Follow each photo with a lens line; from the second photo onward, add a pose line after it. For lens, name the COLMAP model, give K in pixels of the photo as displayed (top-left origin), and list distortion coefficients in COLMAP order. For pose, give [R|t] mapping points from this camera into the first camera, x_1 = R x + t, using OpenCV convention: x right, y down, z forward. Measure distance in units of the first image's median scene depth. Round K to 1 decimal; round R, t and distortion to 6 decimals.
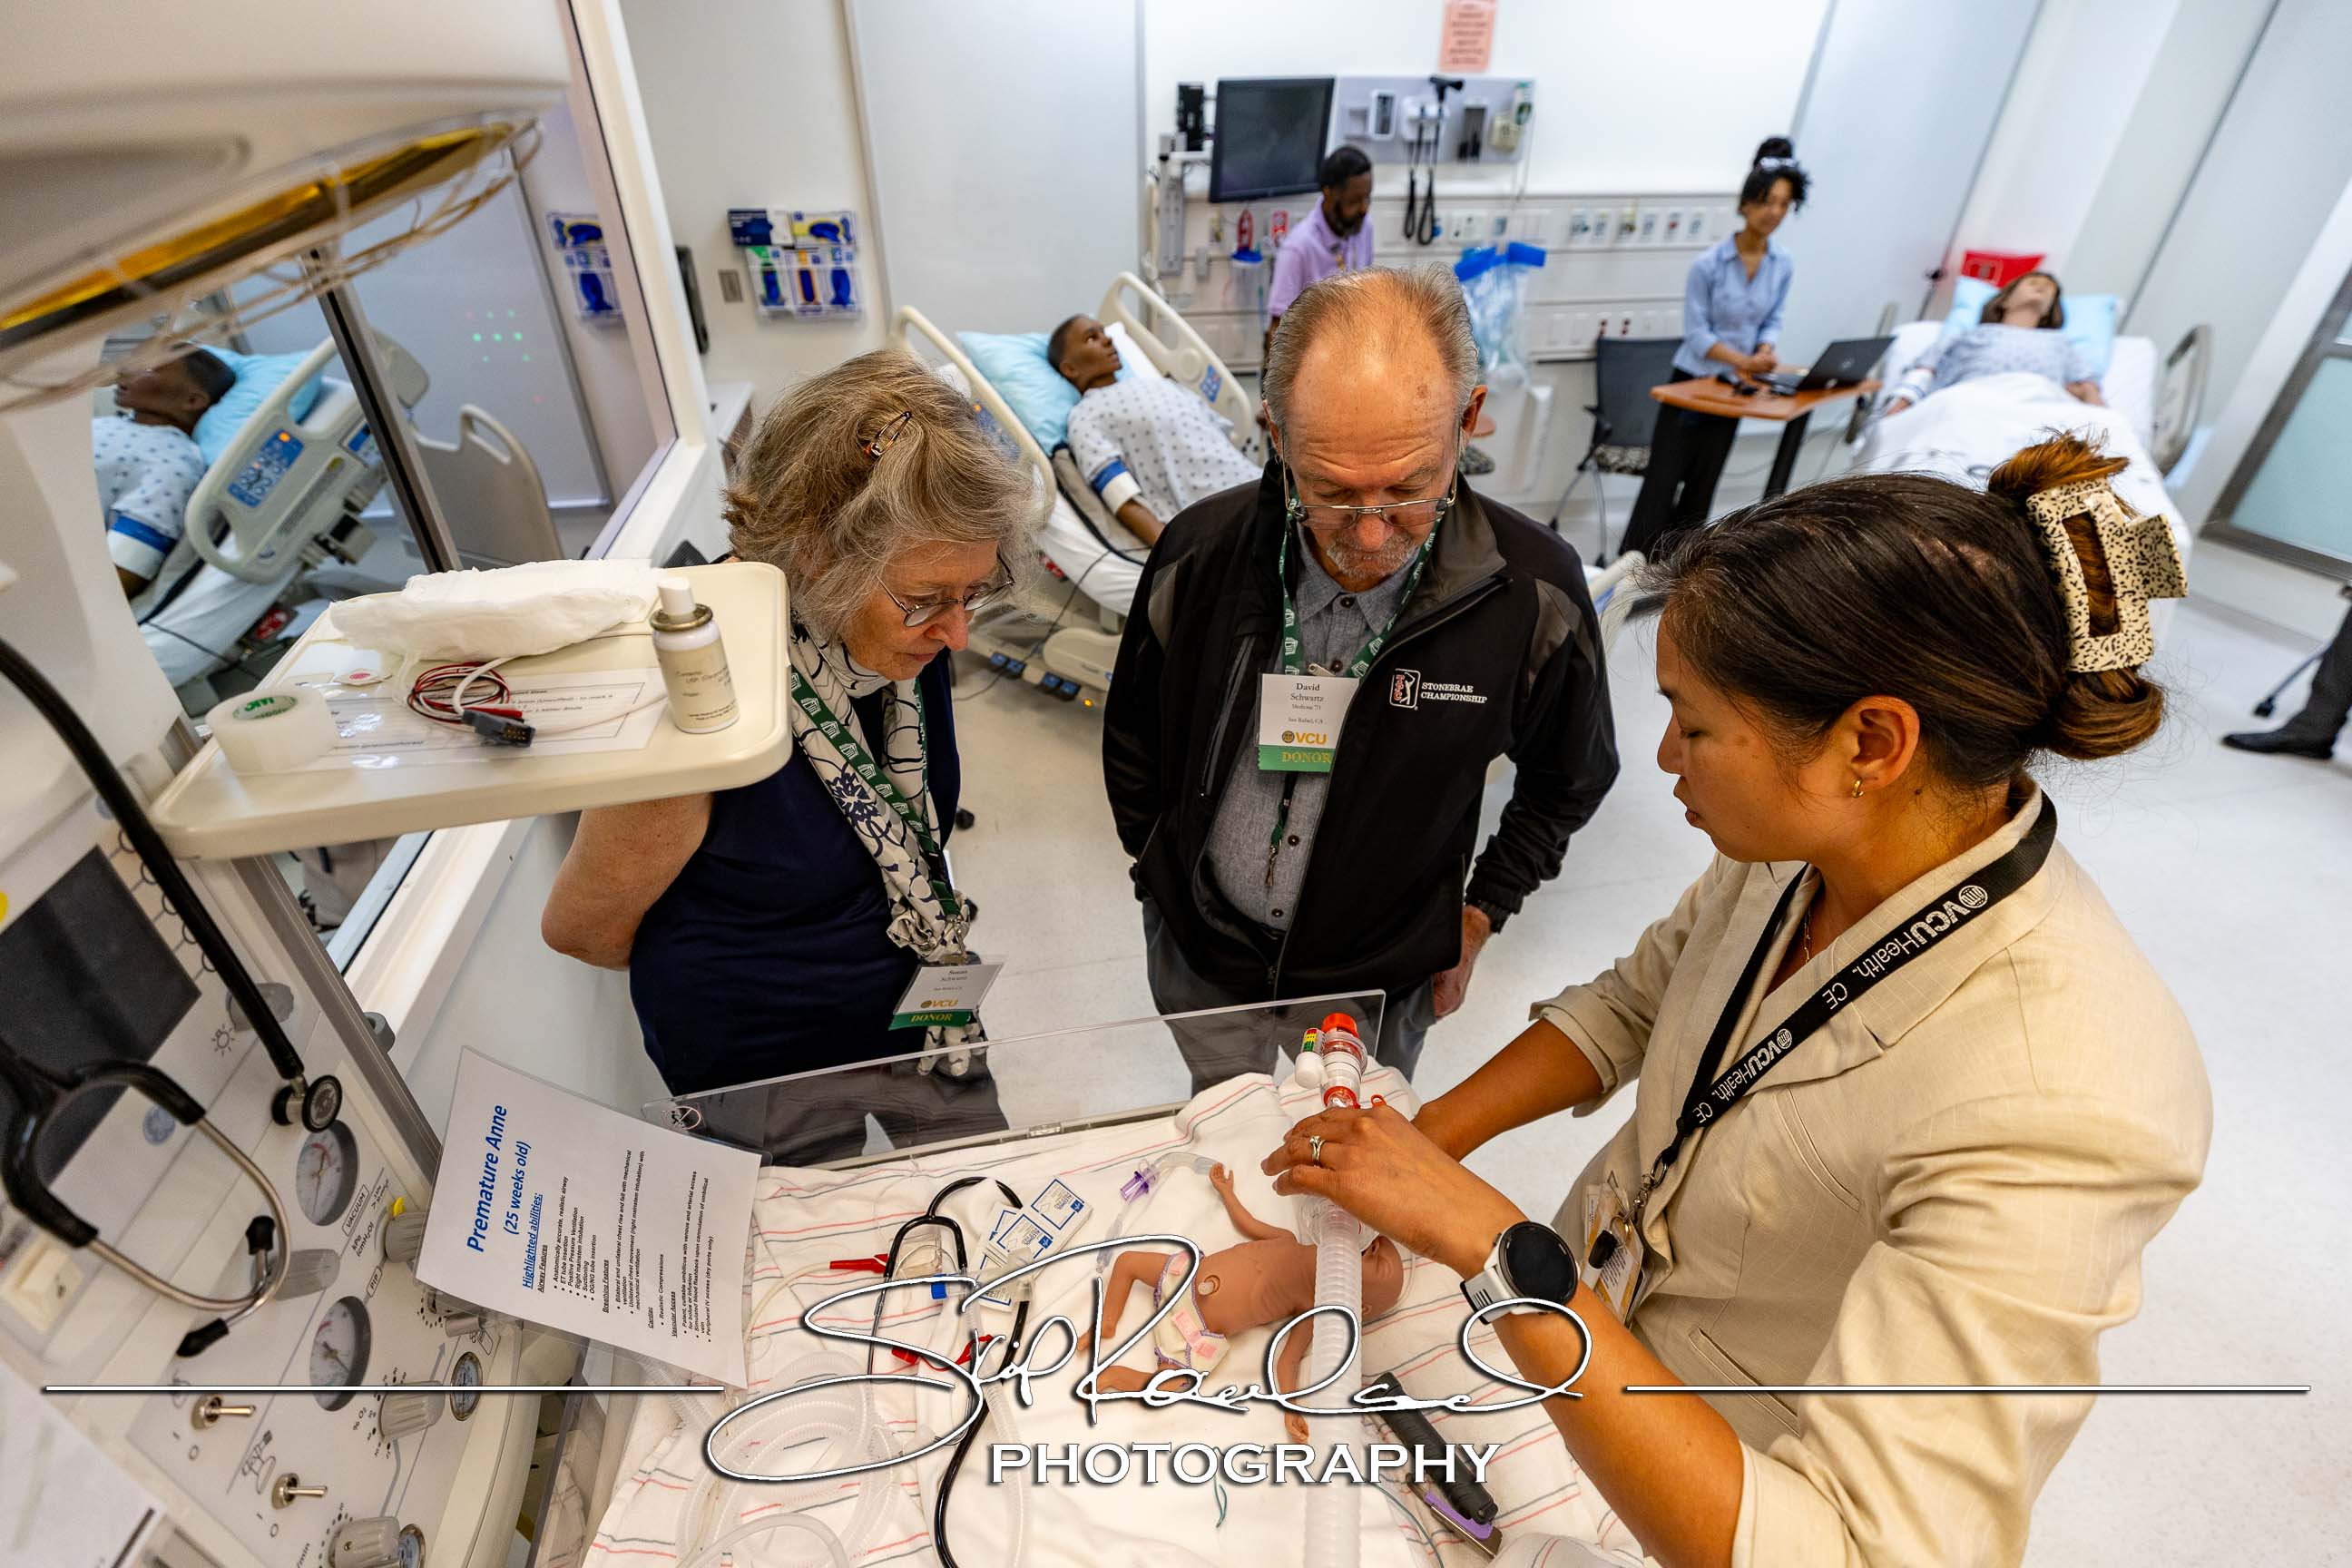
lens RADIAL K [[1036.0, 0, 1154.8], [0, 1036.0, 774.7], [0, 0, 1]] dist [-0.002666, -0.000354]
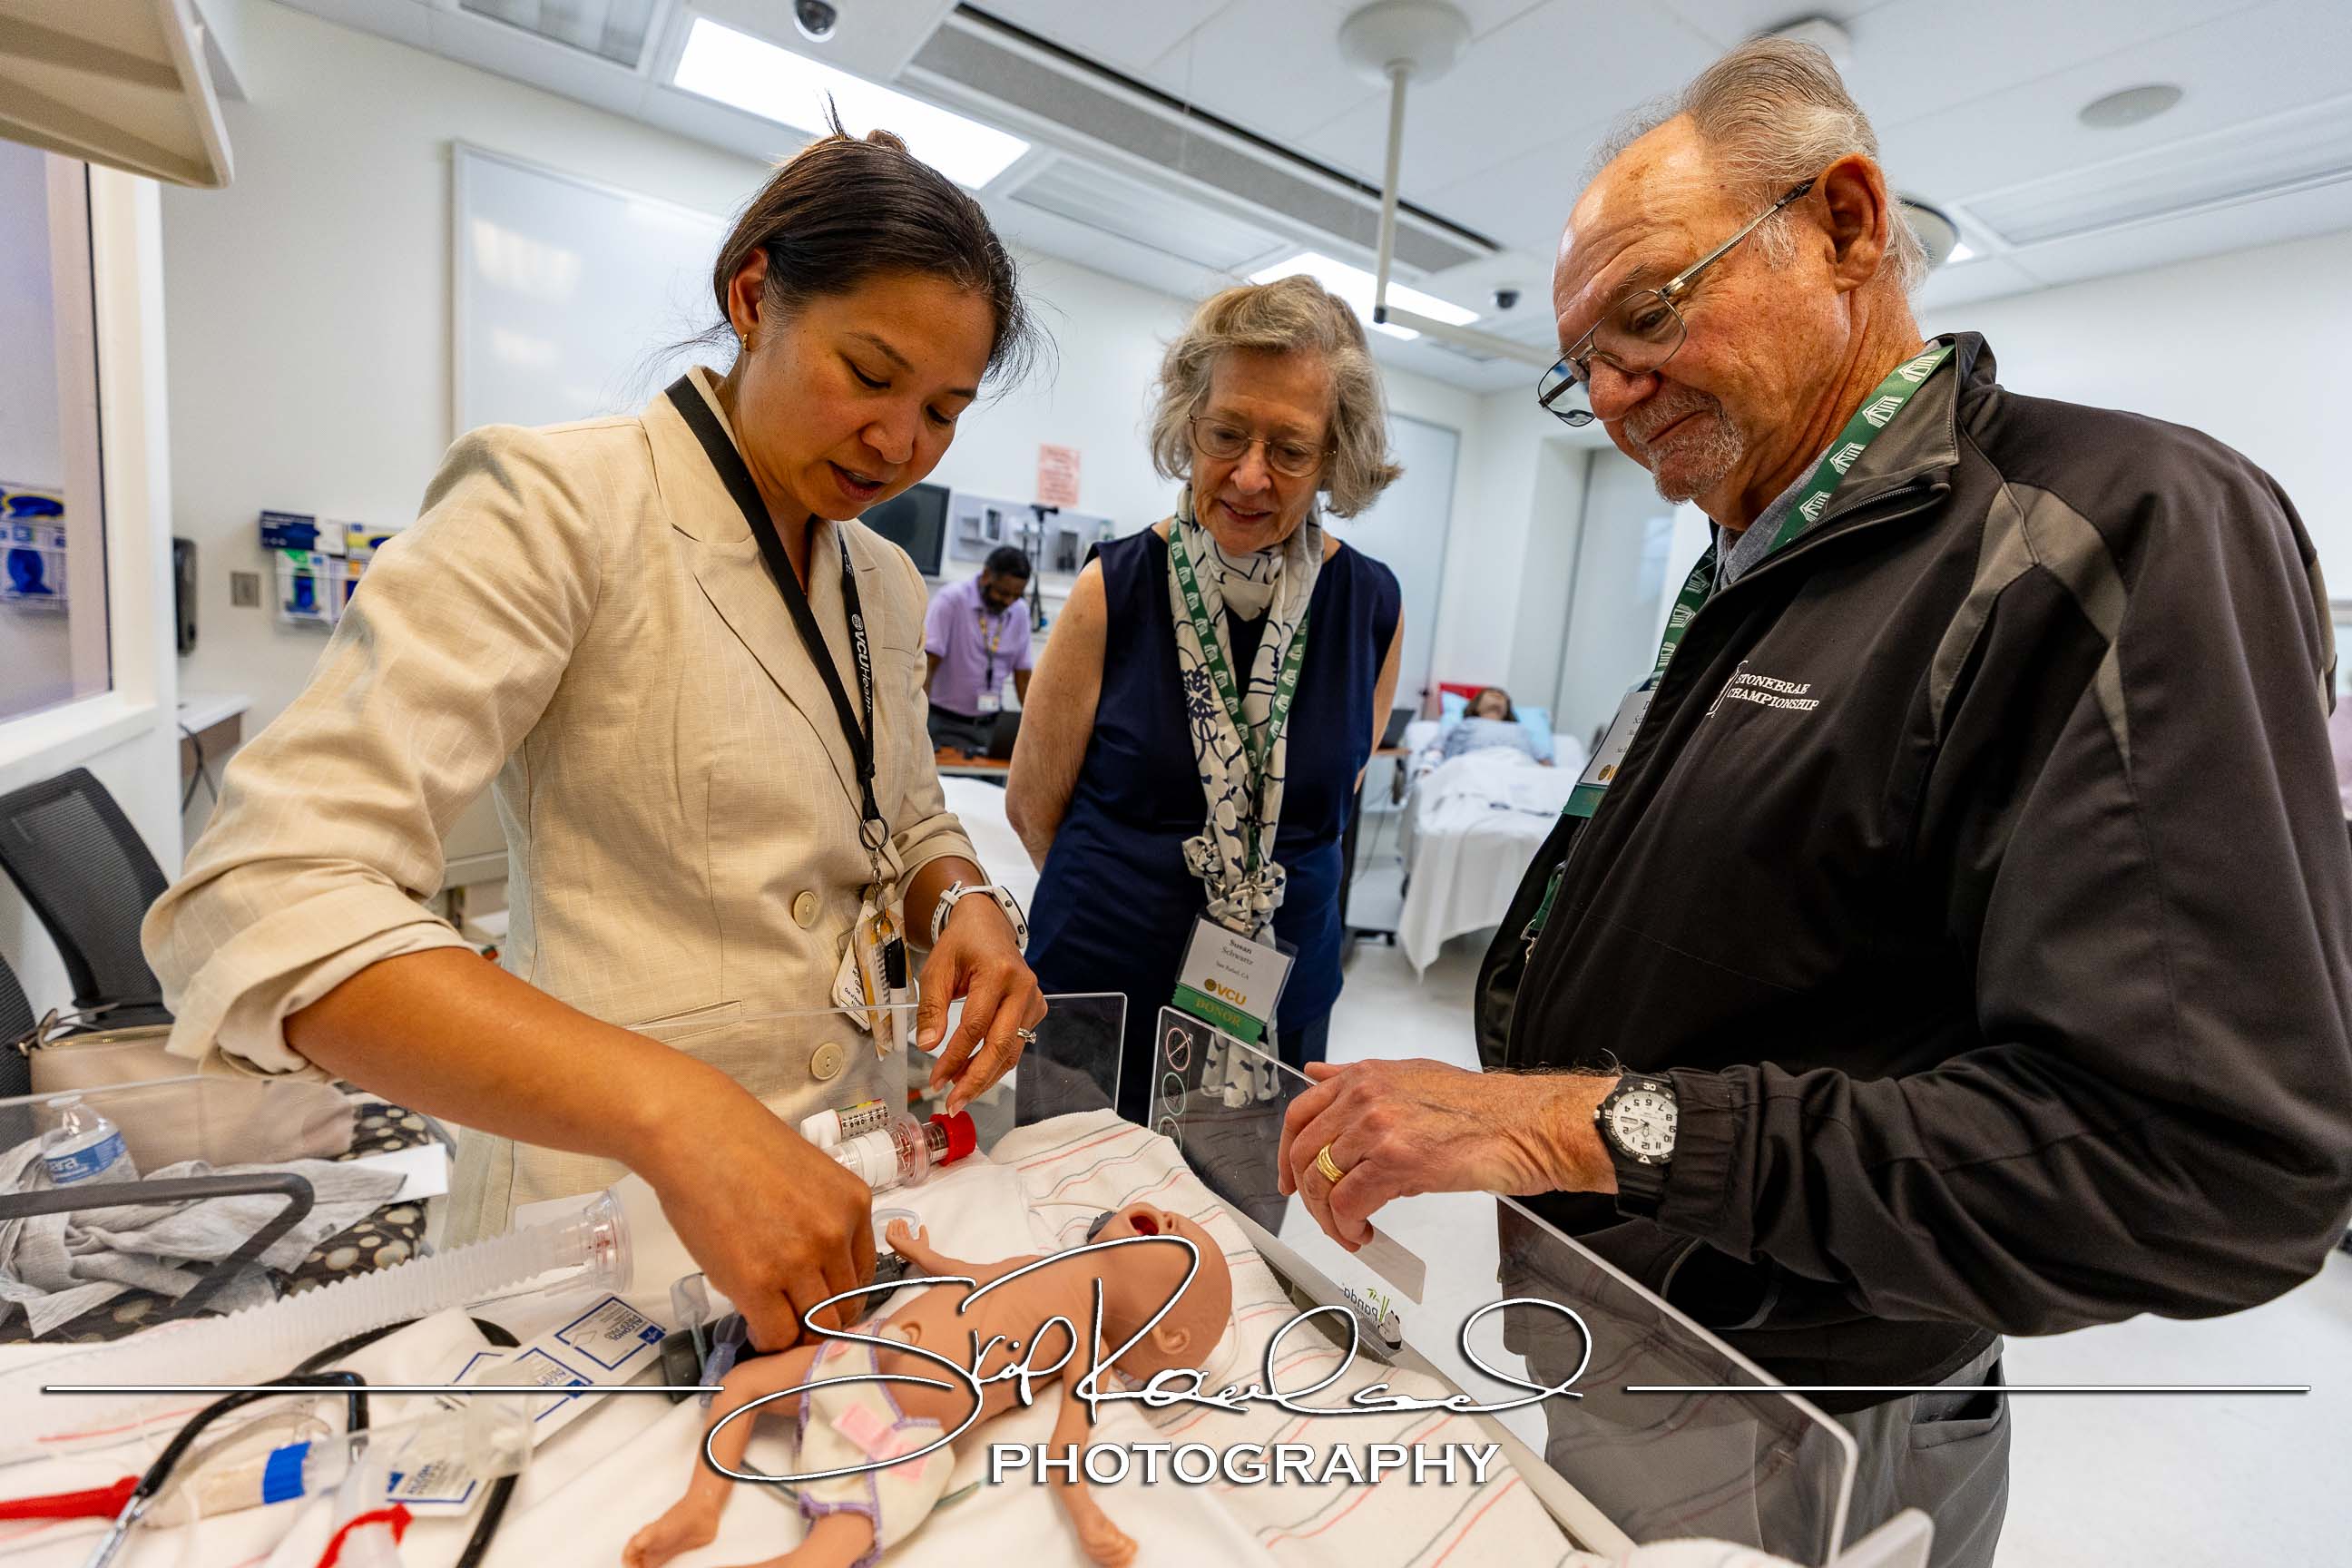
lens RADIAL K [[1031.5, 0, 1162.9], [0, 1031.5, 793.1], [0, 0, 1]] dist [0.002510, 0.000150]
pose [[0.931658, 0.035784, 0.361570, -0.007123], [0.119832, 0.909196, -0.398751, 0.116976], [-0.343007, 0.414827, 0.842772, 0.096489]]
